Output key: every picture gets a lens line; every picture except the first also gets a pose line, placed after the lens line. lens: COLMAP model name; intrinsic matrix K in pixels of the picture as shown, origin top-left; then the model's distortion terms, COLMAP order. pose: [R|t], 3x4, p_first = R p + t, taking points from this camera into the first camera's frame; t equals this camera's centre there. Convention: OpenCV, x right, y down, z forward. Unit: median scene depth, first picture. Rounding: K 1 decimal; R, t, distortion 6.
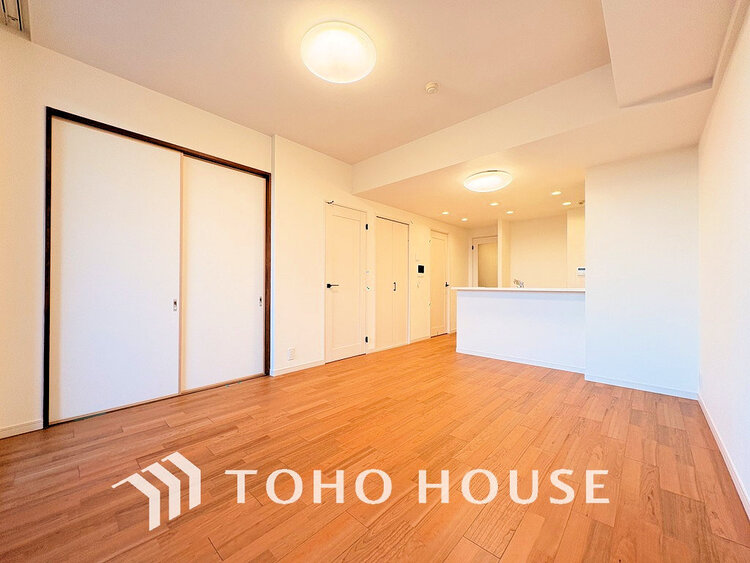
lens RADIAL K [[297.9, 0, 374.0], [0, 297.9, 282.6], [0, 0, 1]] dist [-0.000105, -0.000110]
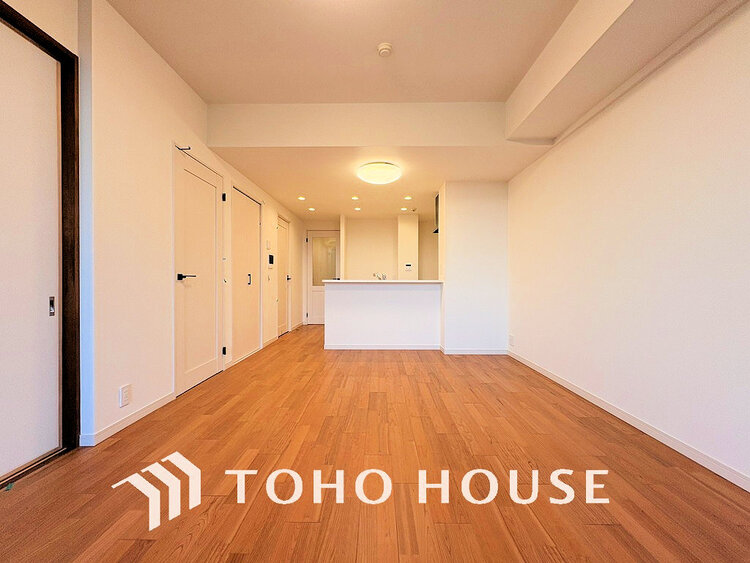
lens RADIAL K [[297.9, 0, 375.3], [0, 297.9, 282.1], [0, 0, 1]] dist [-0.000105, -0.000110]
pose [[0.743908, -0.005303, 0.668261, -0.305439], [-0.002829, 0.999935, 0.011084, 0.015727], [-0.668276, -0.010136, 0.743844, 0.261791]]
